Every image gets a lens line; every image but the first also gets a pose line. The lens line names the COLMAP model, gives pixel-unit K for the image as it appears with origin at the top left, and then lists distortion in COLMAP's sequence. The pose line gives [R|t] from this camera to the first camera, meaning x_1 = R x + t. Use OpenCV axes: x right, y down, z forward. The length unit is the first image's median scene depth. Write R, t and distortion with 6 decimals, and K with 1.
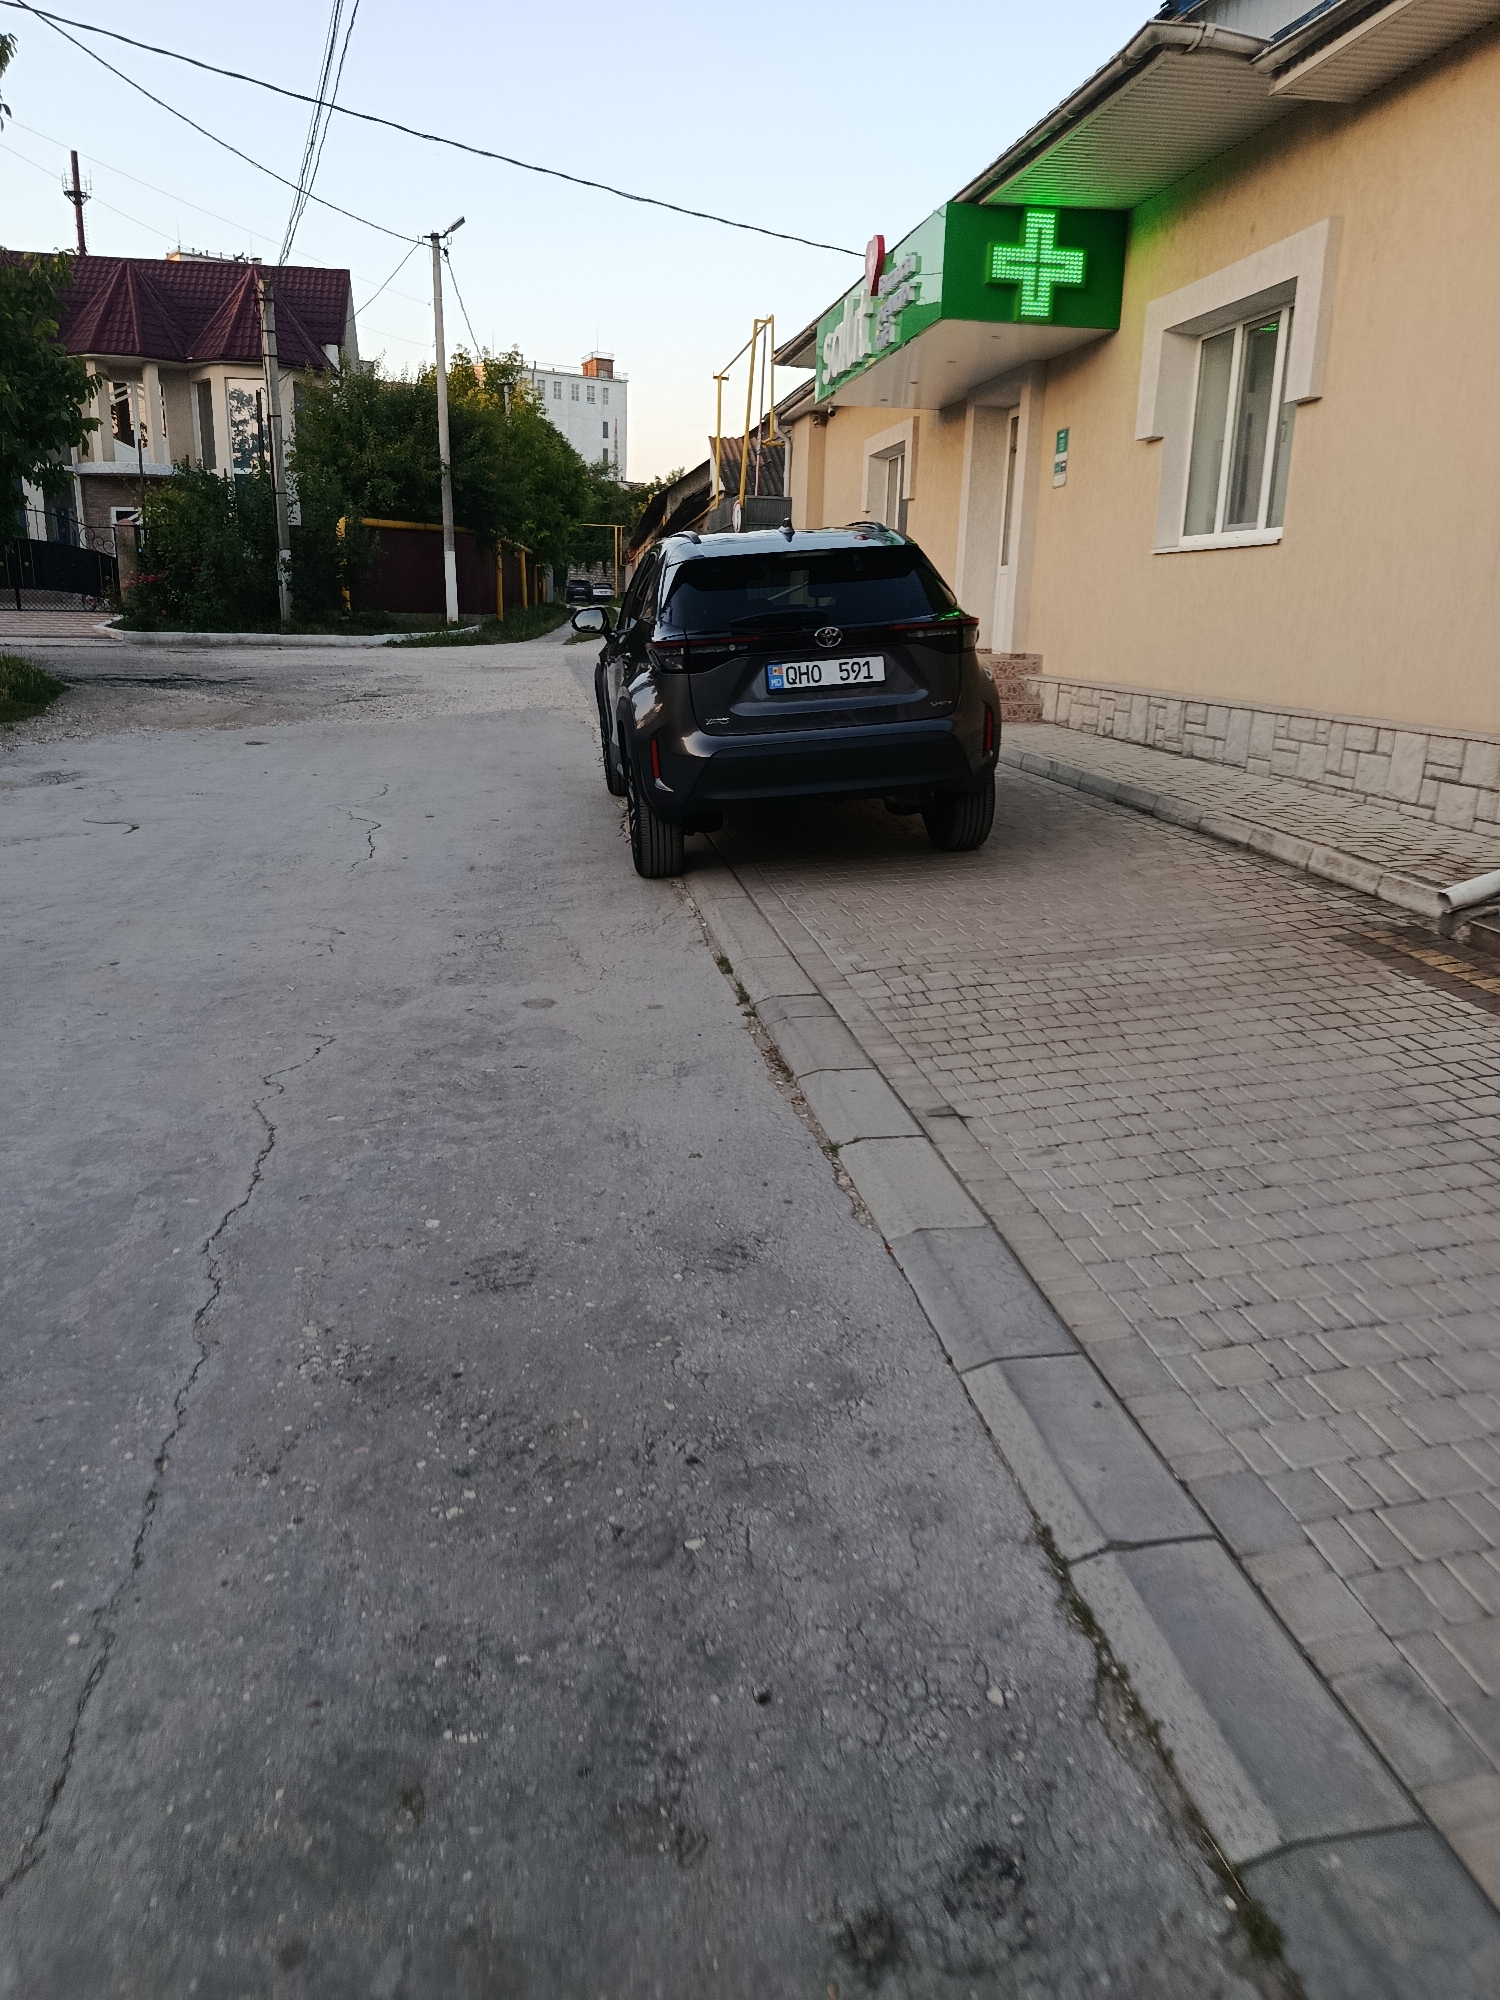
lens RADIAL K [[1405.6, 0, 754.4], [0, 1405.6, 991.0], [0, 0, 1]] dist [0.008121, 0.000165]
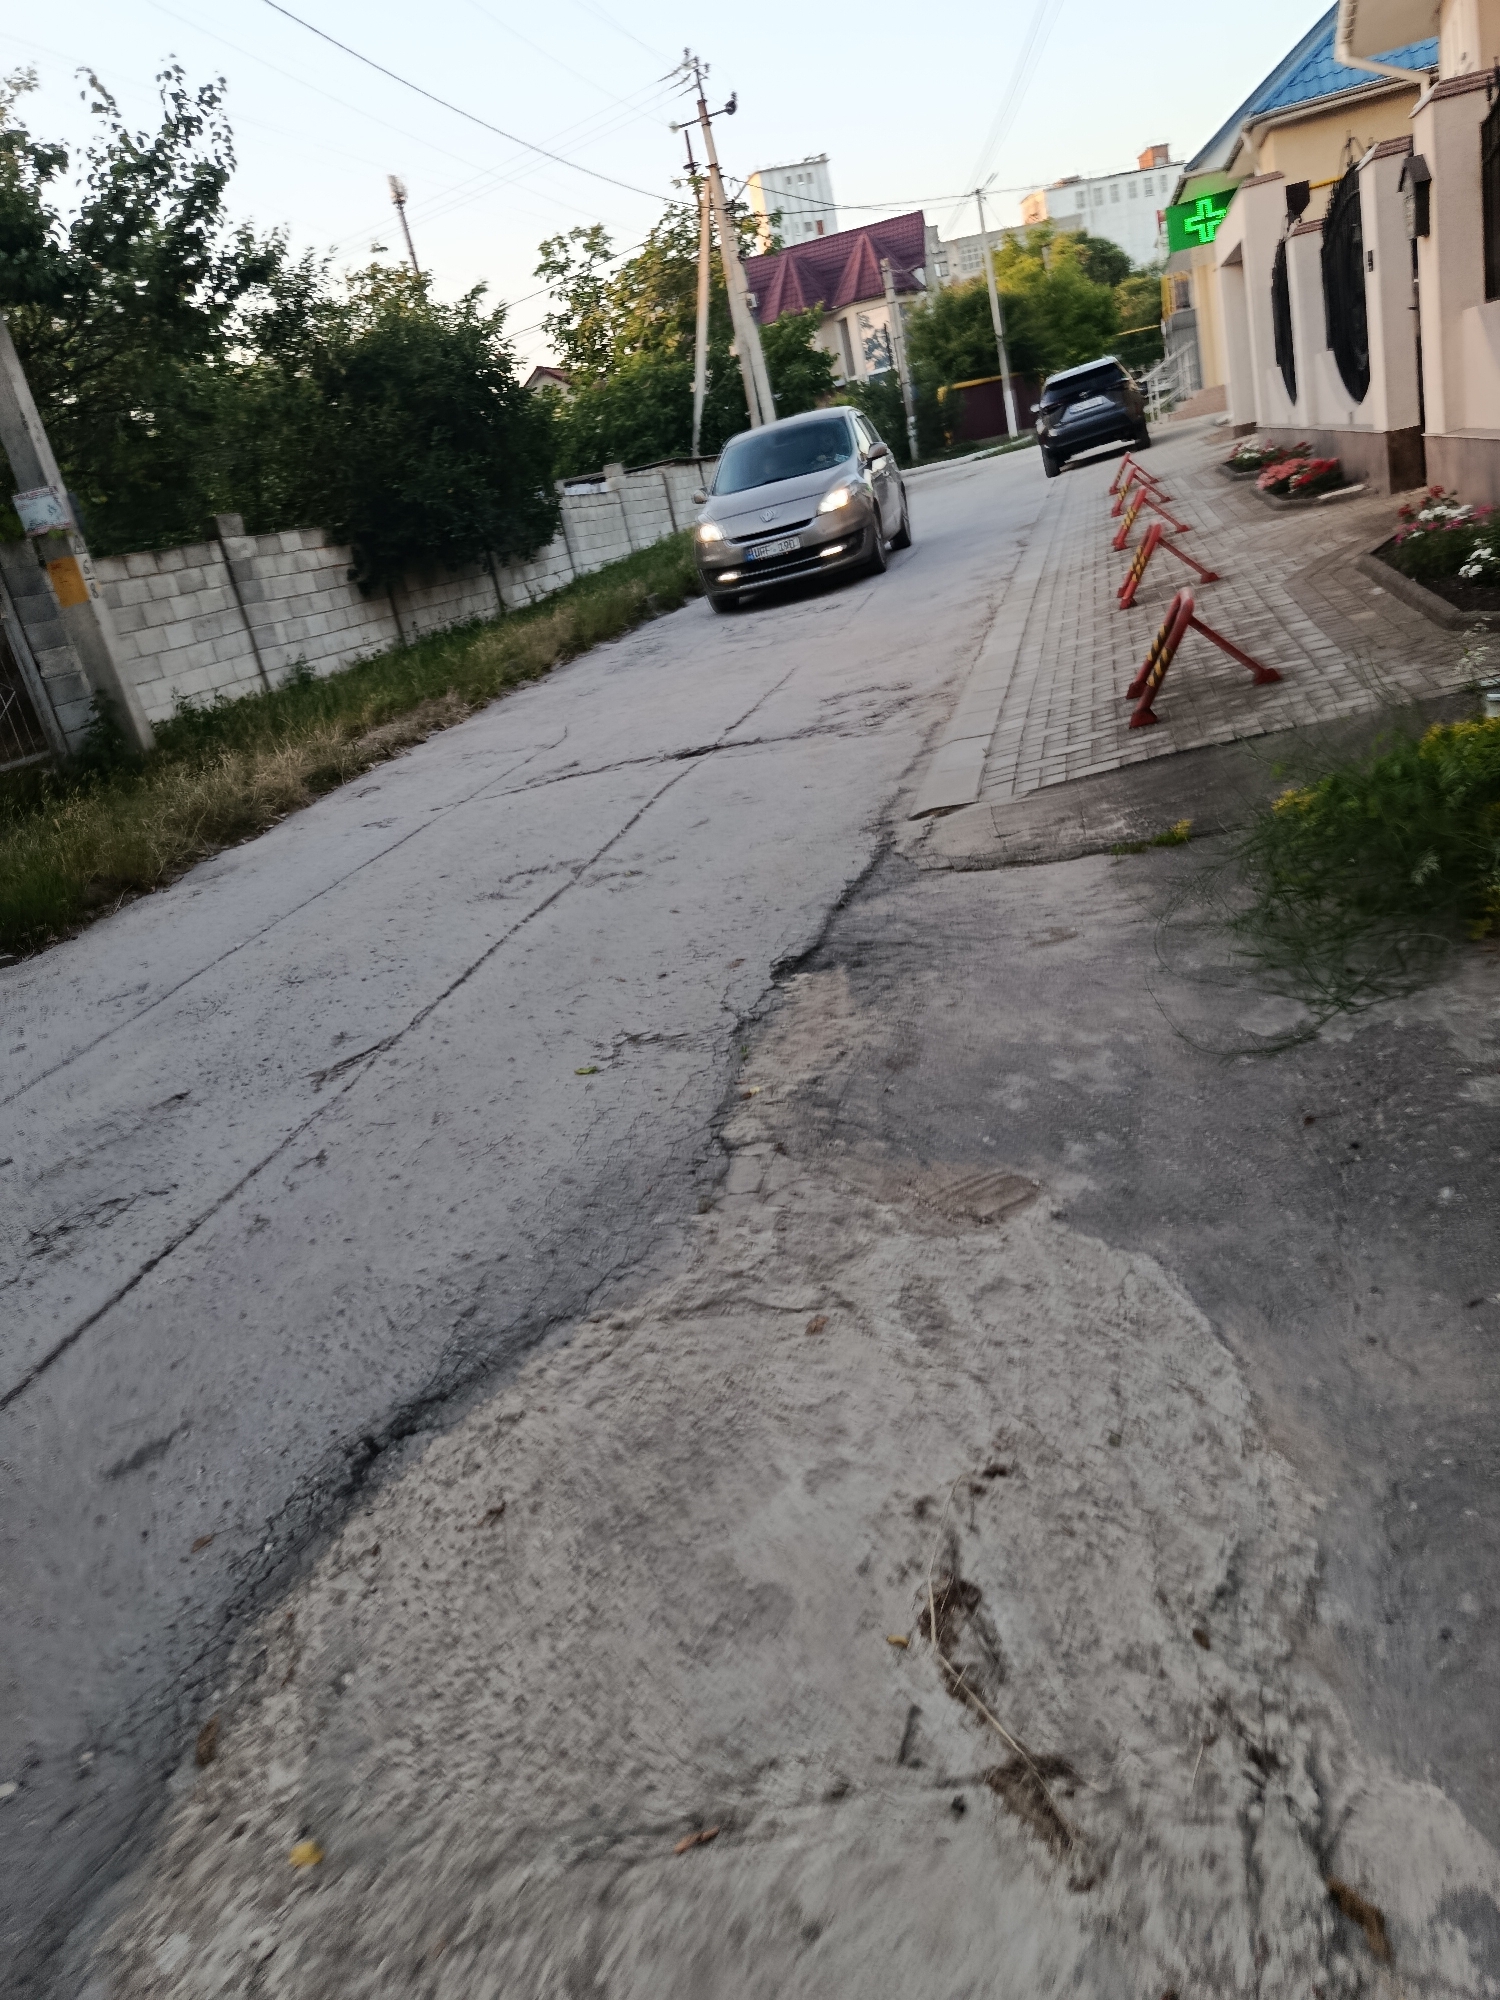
lens RADIAL K [[1405.6, 0, 756.2], [0, 1405.6, 1003.0], [0, 0, 1]] dist [0.008121, 0.000165]
pose [[0.899846, -0.070684, -0.430443, 0.158165], [0.119153, 0.989086, 0.086670, 0.191600], [0.419619, -0.129278, 0.898447, -0.614146]]
